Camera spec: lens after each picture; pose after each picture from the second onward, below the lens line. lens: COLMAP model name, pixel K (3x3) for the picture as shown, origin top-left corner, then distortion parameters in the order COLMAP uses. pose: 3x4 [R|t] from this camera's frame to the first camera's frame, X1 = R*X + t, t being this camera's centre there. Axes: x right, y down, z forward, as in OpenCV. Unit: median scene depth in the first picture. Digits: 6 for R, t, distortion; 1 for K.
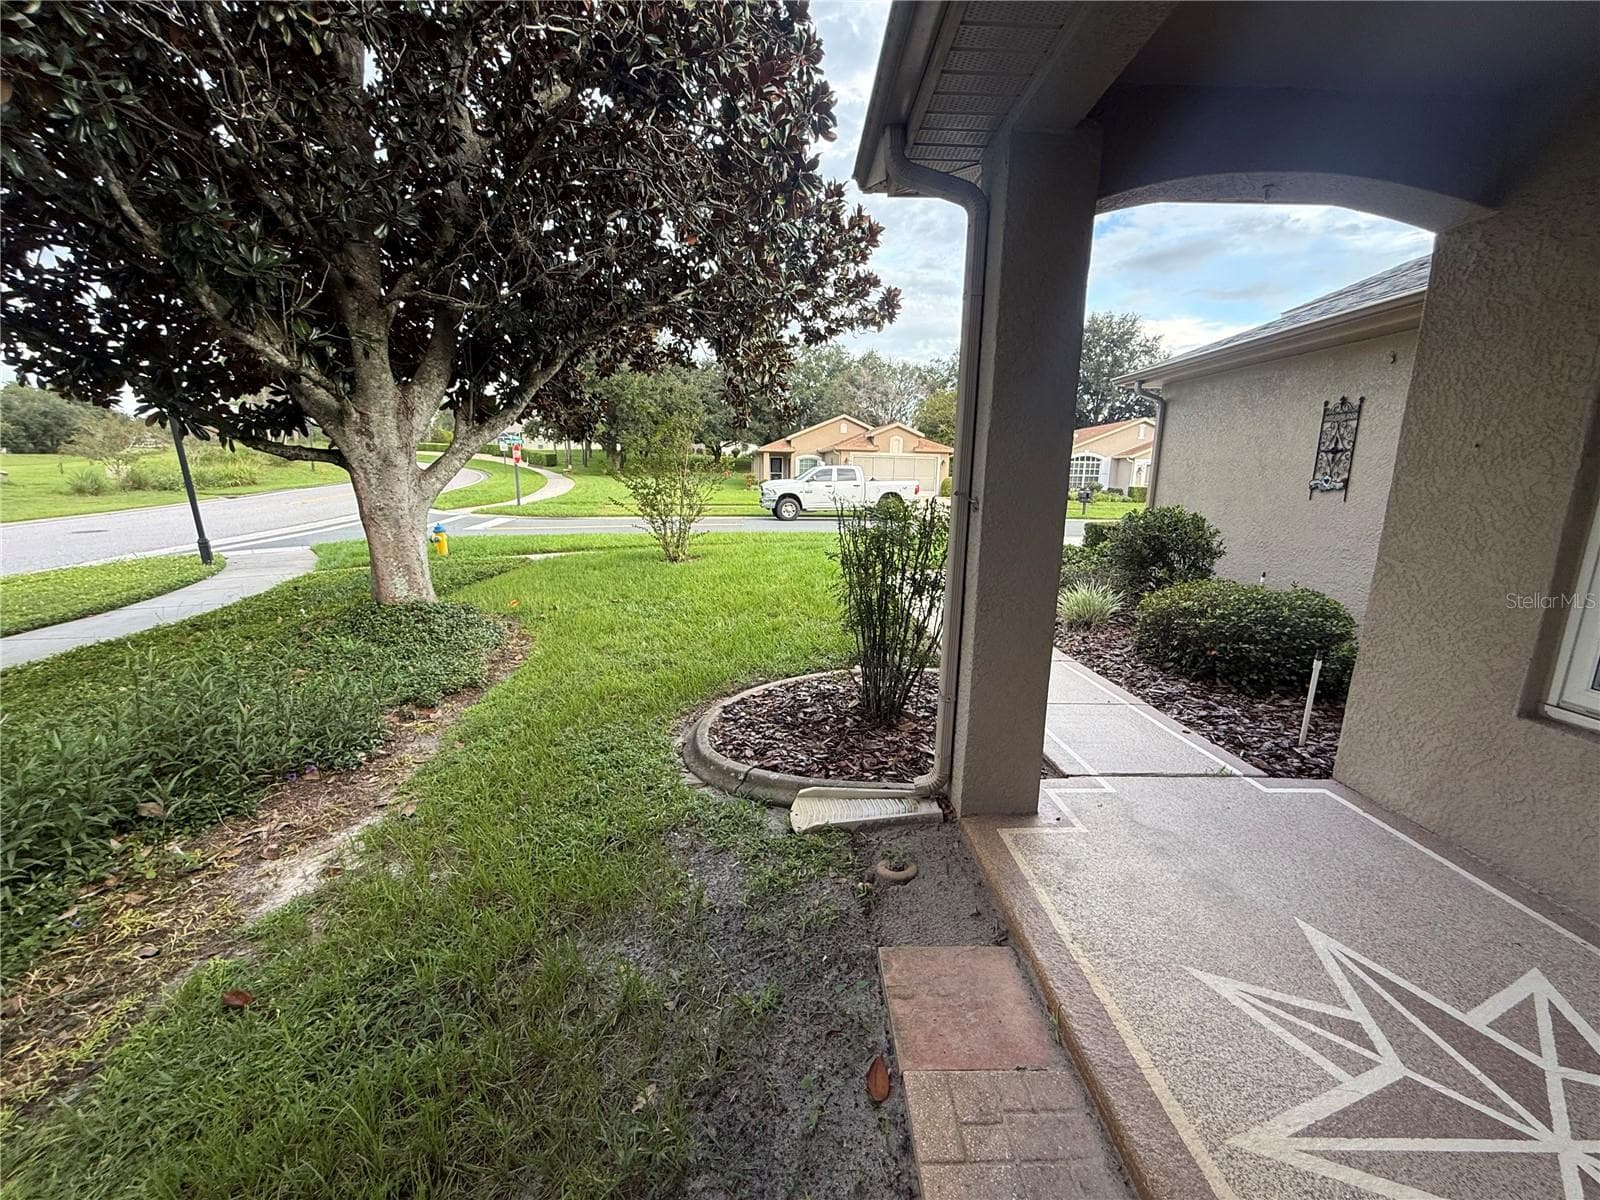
lens RADIAL K [[634.6, 0, 790.0], [0, 634.6, 608.7], [0, 0, 1]] dist [0.002604, -0.001024]
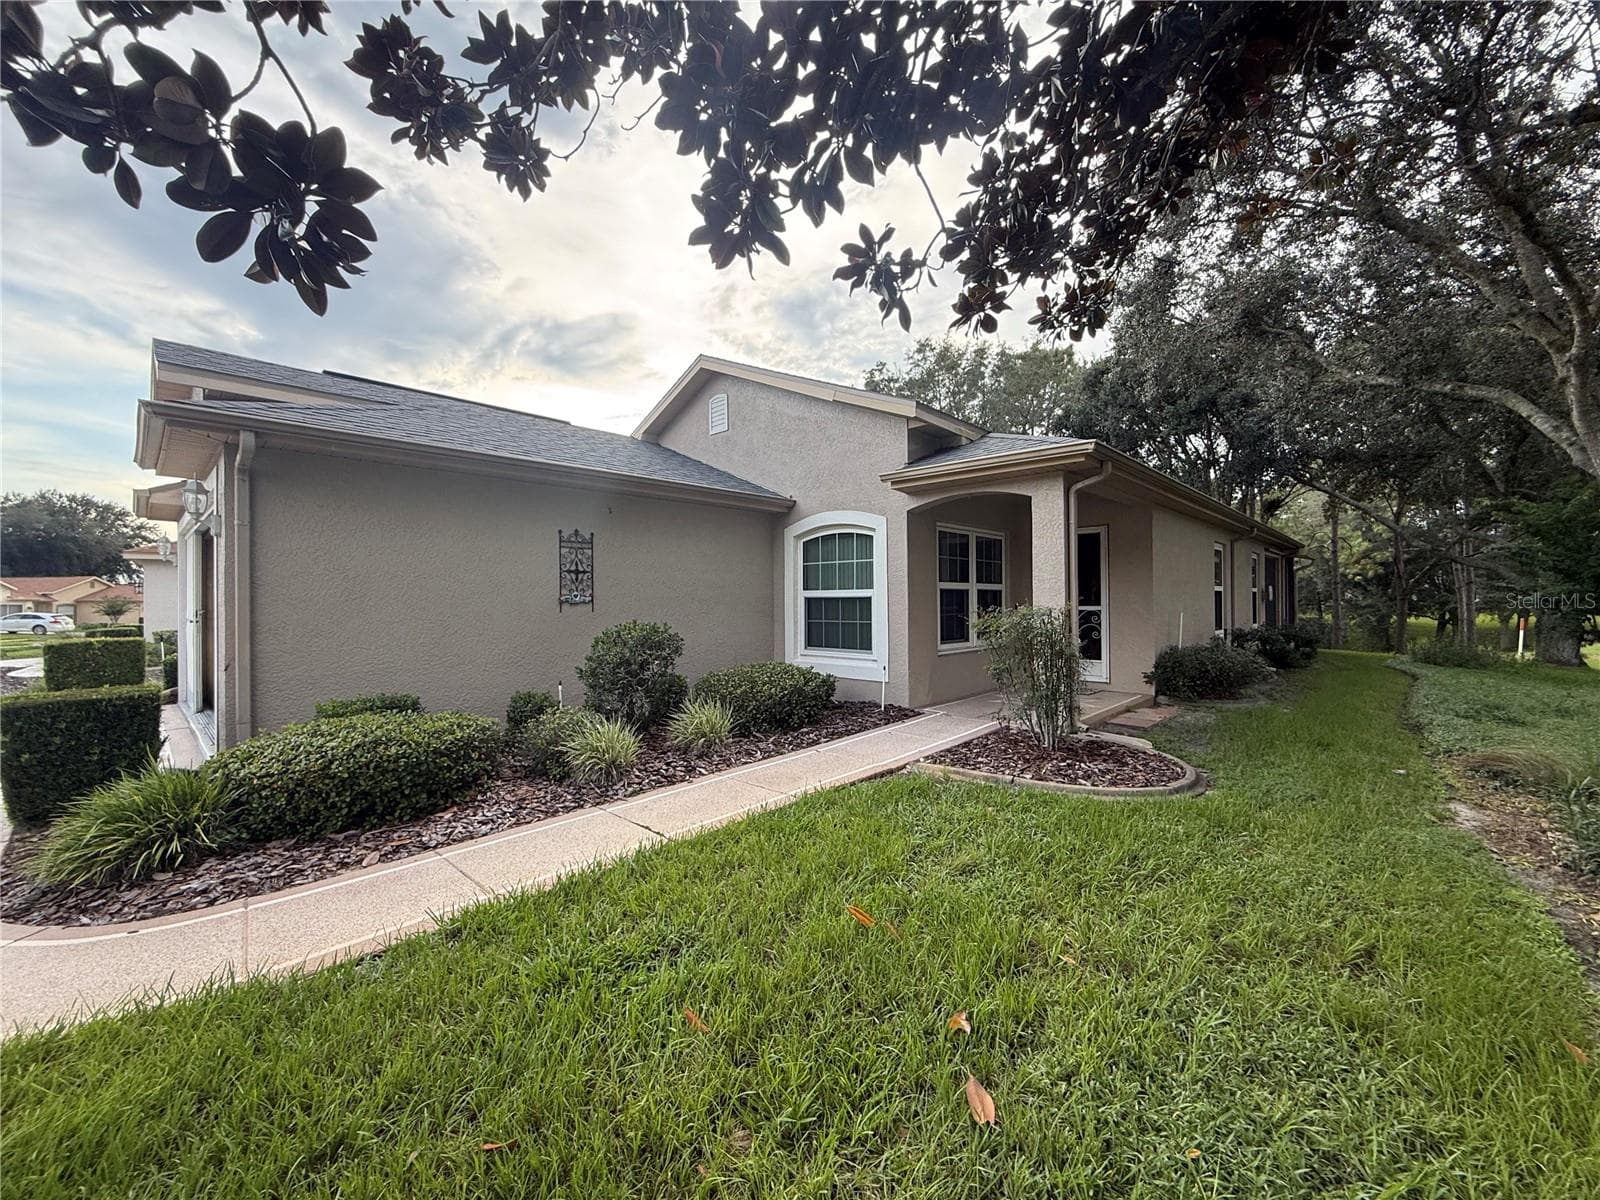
lens RADIAL K [[634.6, 0, 801.0], [0, 634.6, 594.5], [0, 0, 1]] dist [0.002604, -0.001024]
pose [[-0.714266, 0.006204, 0.699847, -0.315571], [0.146692, 0.979076, 0.141036, -0.320745], [-0.684329, 0.203399, -0.700231, 1.602384]]
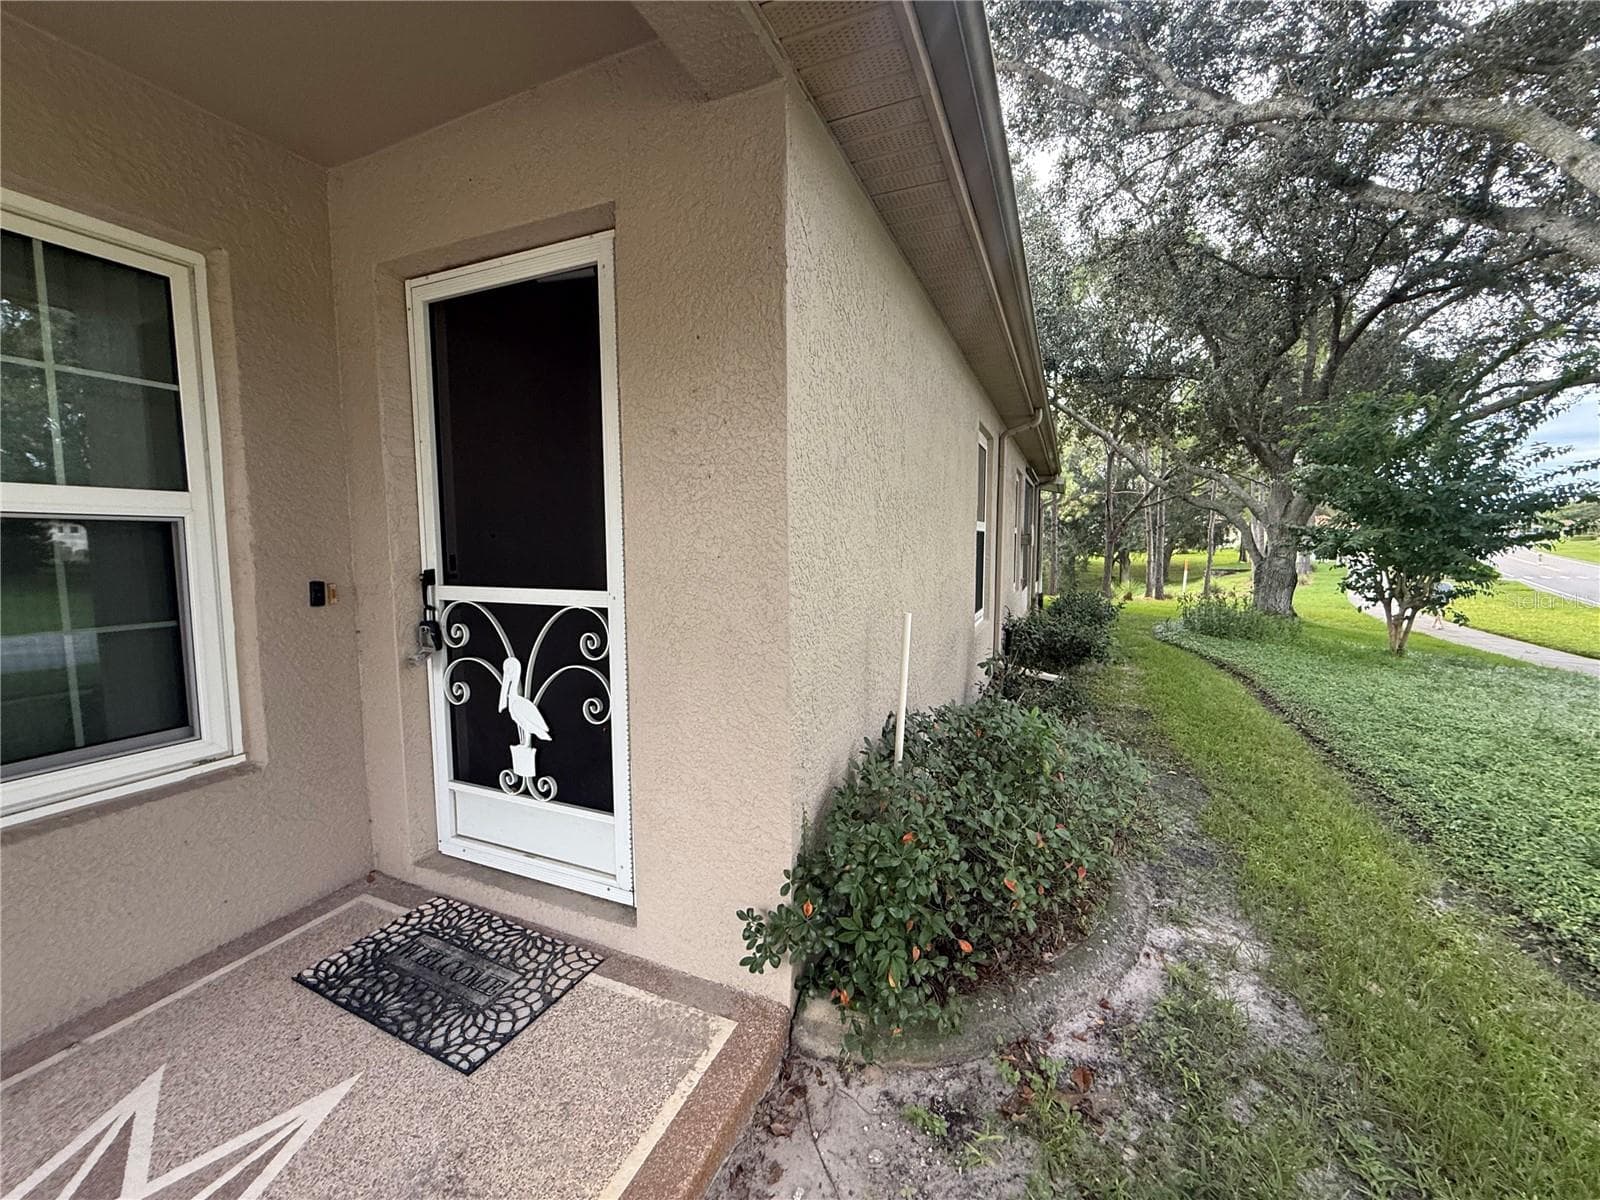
lens RADIAL K [[634.6, 0, 800.3], [0, 634.6, 600.0], [0, 0, 1]] dist [0.002604, -0.001024]
pose [[-0.916067, -0.042661, 0.398750, 0.013979], [0.079382, 0.955360, 0.284579, -0.046482], [-0.393090, 0.292347, -0.871787, 0.242486]]
